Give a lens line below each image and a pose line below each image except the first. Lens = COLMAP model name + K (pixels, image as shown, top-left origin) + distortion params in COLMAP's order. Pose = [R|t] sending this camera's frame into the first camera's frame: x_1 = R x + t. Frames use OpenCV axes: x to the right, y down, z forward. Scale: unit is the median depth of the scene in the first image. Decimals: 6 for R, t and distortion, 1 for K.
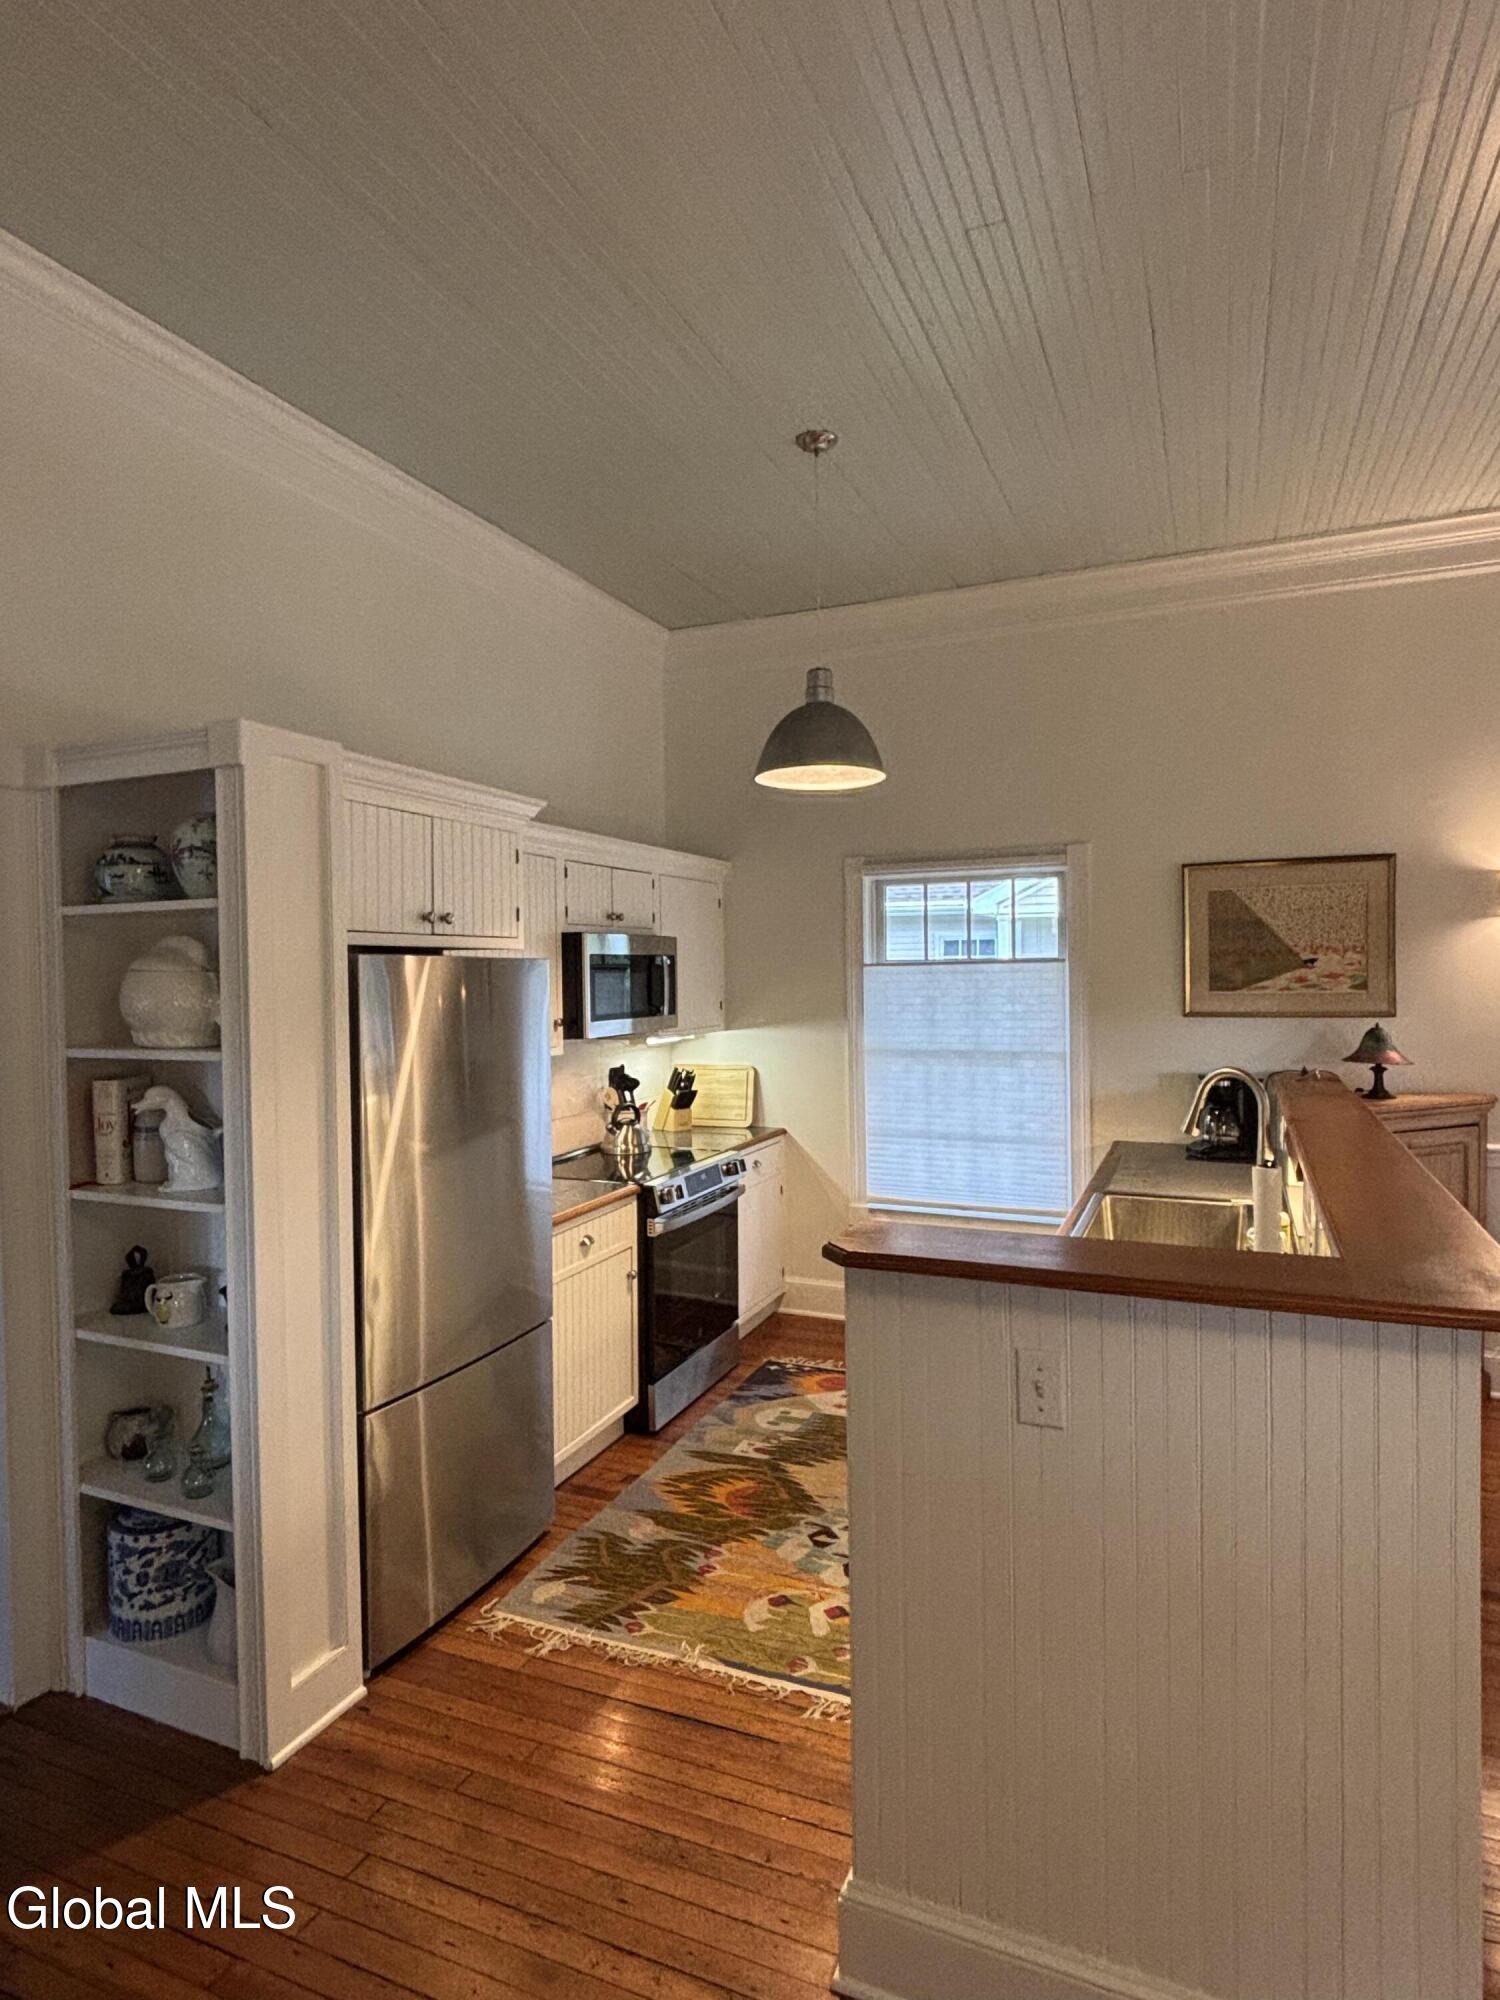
lens RADIAL K [[1116.9, 0, 744.1], [0, 1116.9, 1000.4], [0, 0, 1]] dist [0.005099, -0.006925]
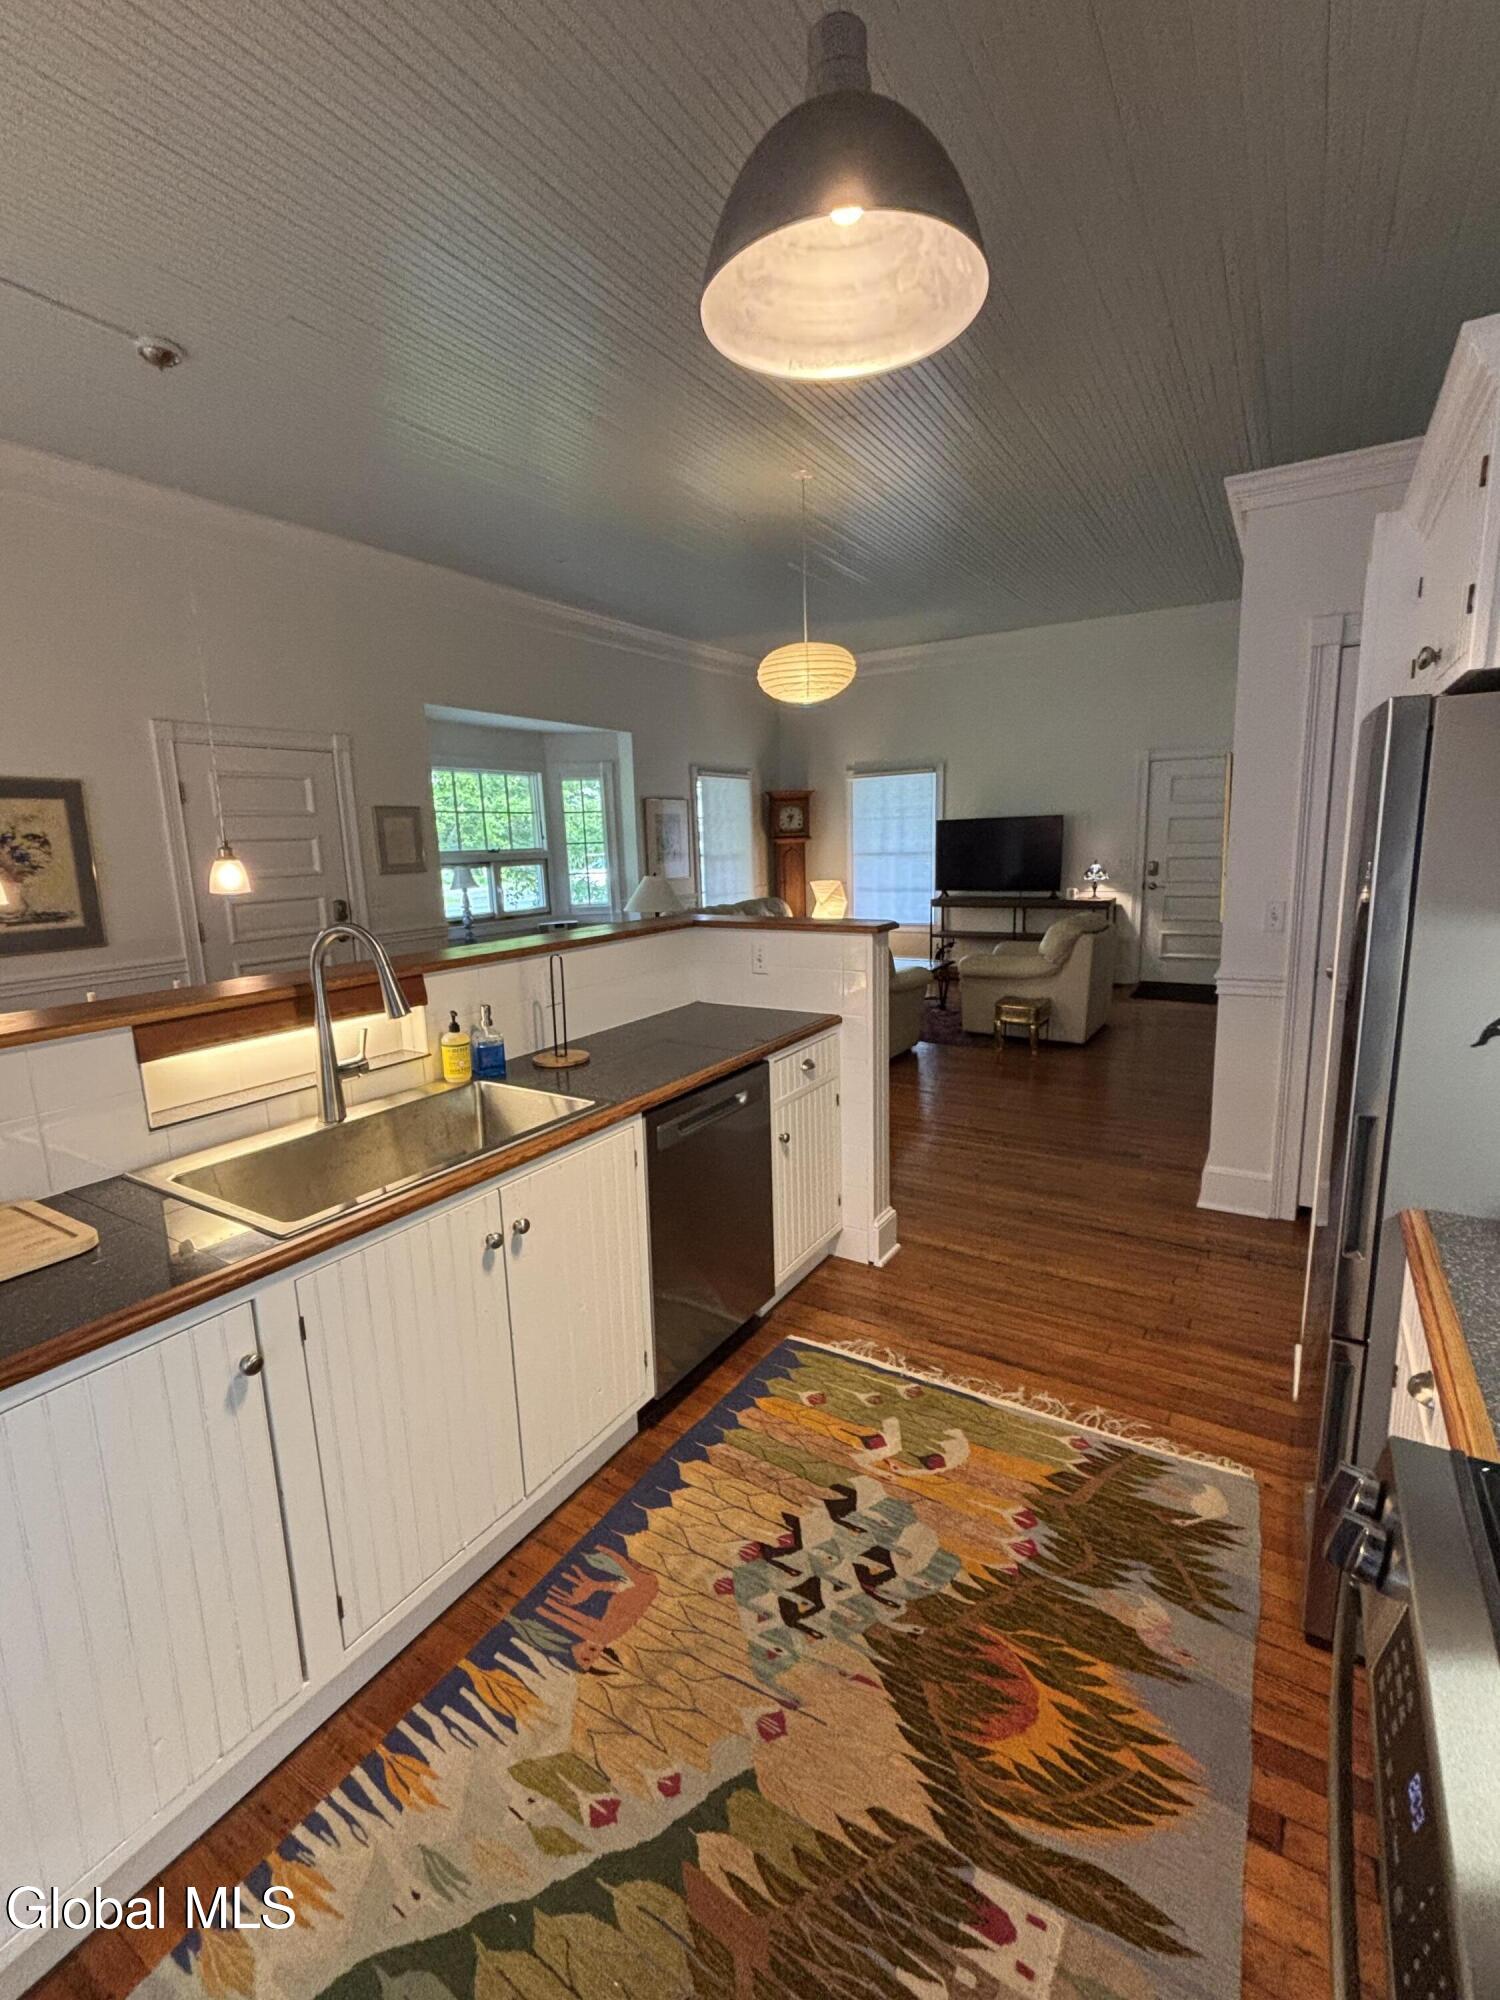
lens RADIAL K [[887.4, 0, 759.3], [0, 887.4, 993.4], [0, 0, 1]] dist [0.000867, 0.001198]
pose [[-0.990237, 0.015283, 0.138551, 0.049611], [0.043185, 0.978703, 0.200686, -0.001493], [-0.132534, 0.204710, -0.969809, 1.245029]]
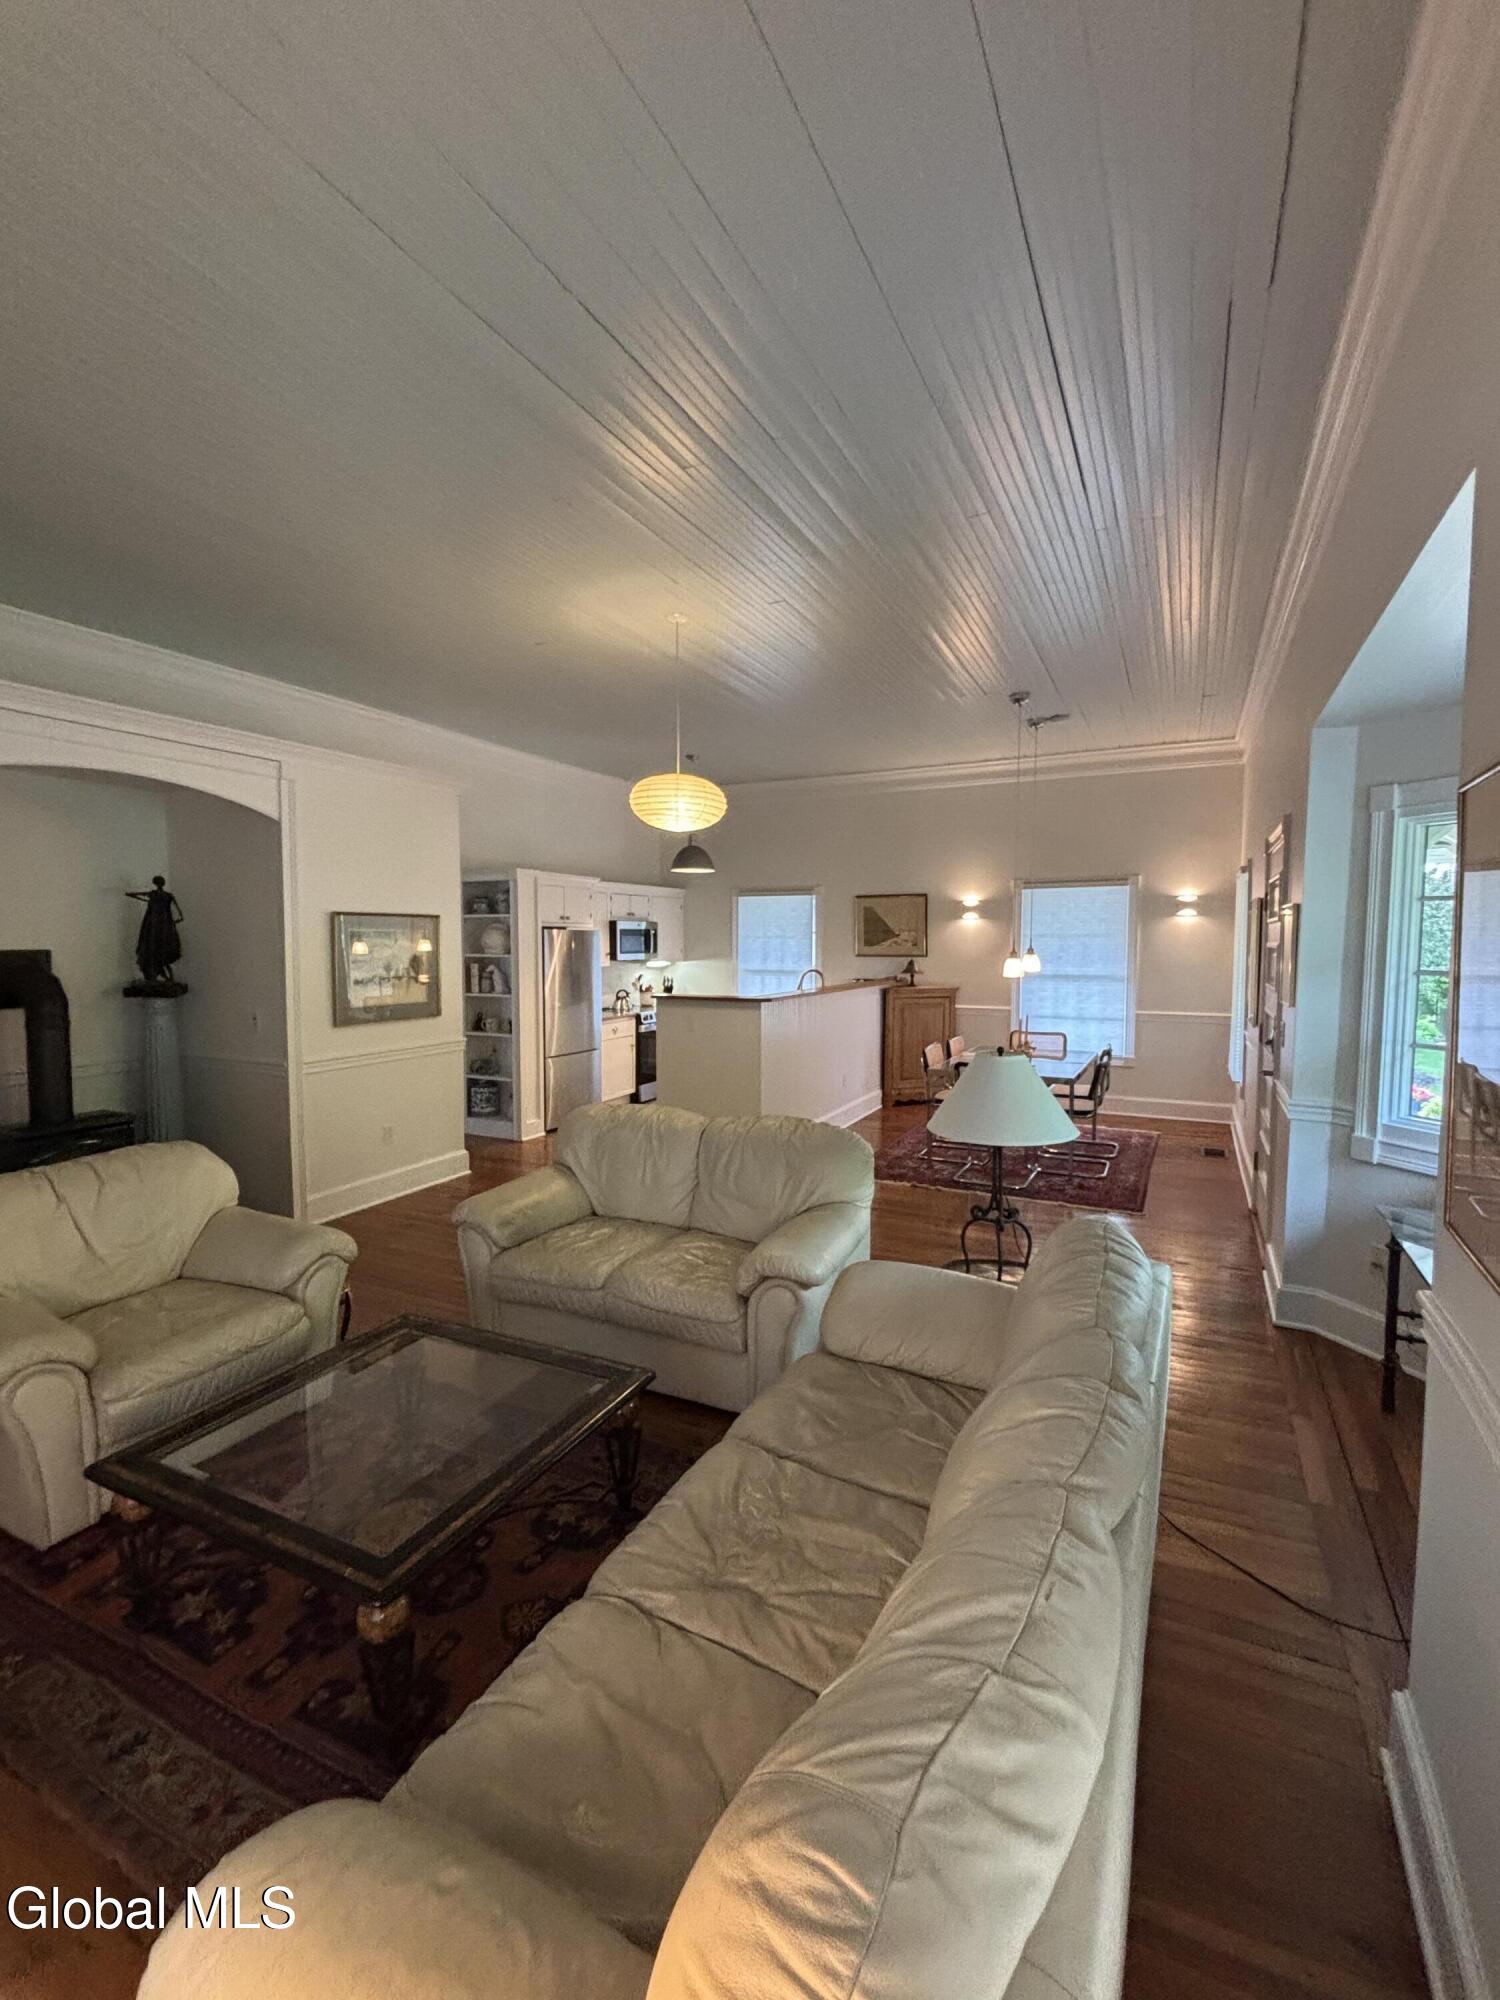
lens RADIAL K [[887.4, 0, 753.8], [0, 887.4, 1006.8], [0, 0, 1]] dist [0.000867, 0.001198]
pose [[0.998761, 0.016351, -0.046999, 0.303919], [-0.013985, 0.998639, 0.050236, 0.036264], [0.047756, -0.049516, 0.997631, -1.190981]]
